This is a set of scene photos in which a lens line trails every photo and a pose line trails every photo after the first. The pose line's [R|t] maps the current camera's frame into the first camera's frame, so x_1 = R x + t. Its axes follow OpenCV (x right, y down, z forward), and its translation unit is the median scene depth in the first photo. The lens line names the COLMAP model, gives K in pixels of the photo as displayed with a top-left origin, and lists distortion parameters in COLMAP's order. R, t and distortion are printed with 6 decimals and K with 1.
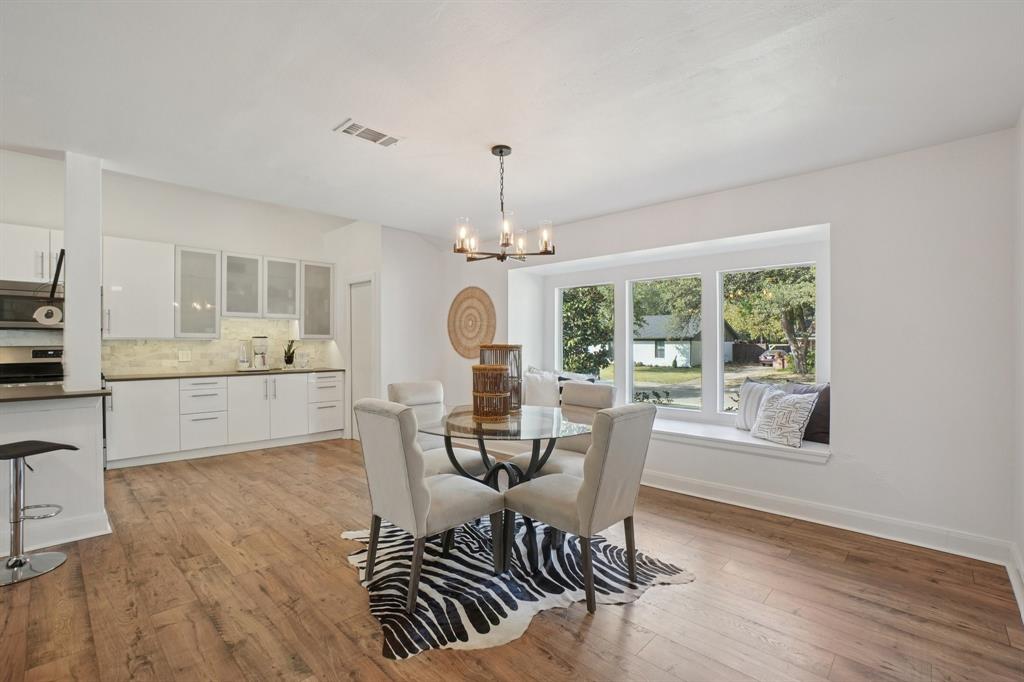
lens RADIAL K [[457.8, 0, 491.1], [0, 457.8, 342.5], [0, 0, 1]] dist [-0.026117, 0.000182]
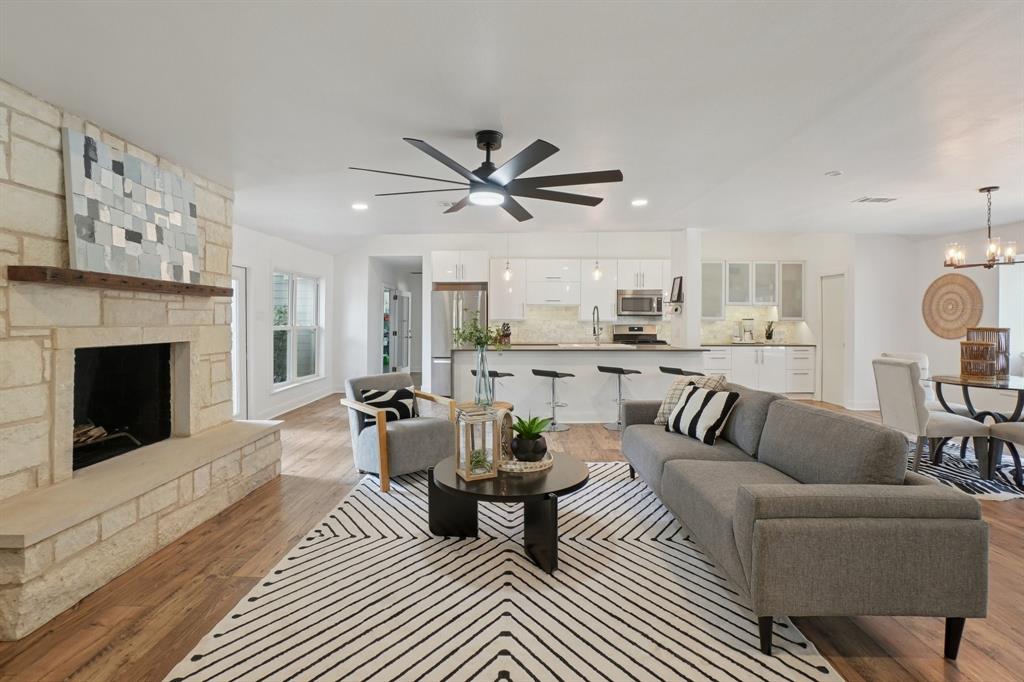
lens RADIAL K [[465.8, 0, 521.5], [0, 465.8, 321.9], [0, 0, 1]] dist [-0.048849, 0.020186]
pose [[0.707572, 0.004565, -0.706627, -0.005073], [-0.003453, 0.999990, 0.003003, -0.006203], [0.706633, 0.000315, 0.707580, -0.506253]]
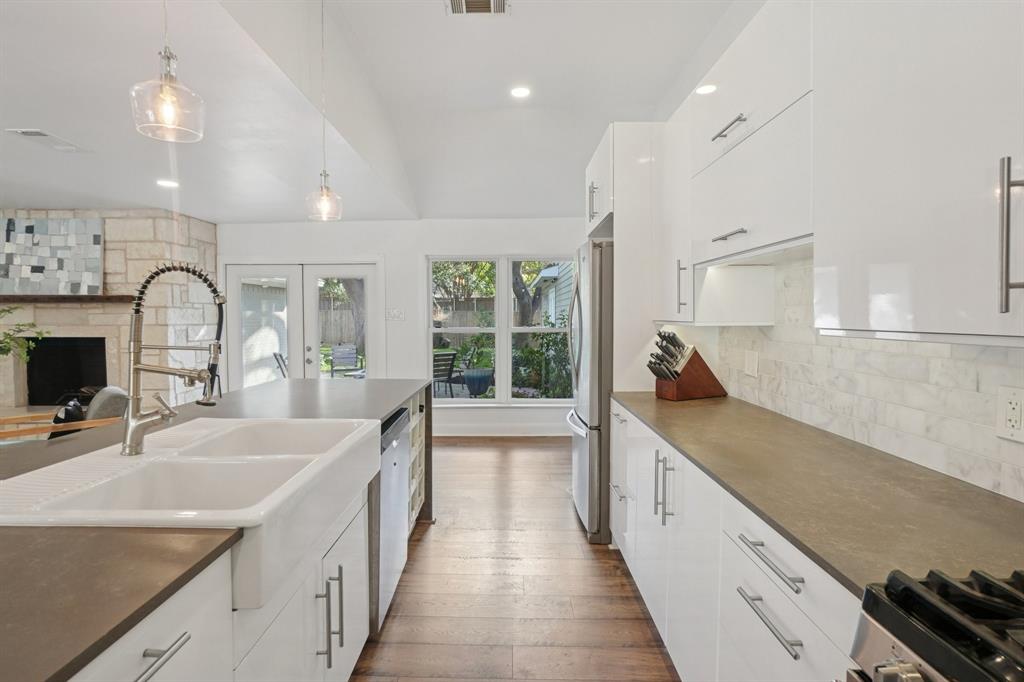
lens RADIAL K [[501.5, 0, 512.0], [0, 501.5, 341.0], [0, 0, 1]] dist [-0.047742, 0.020206]
pose [[-0.712115, 0.034043, -0.701237, -0.630568], [-0.001142, 0.998766, 0.049647, -0.014112], [0.702062, 0.036155, -0.711198, 0.718989]]
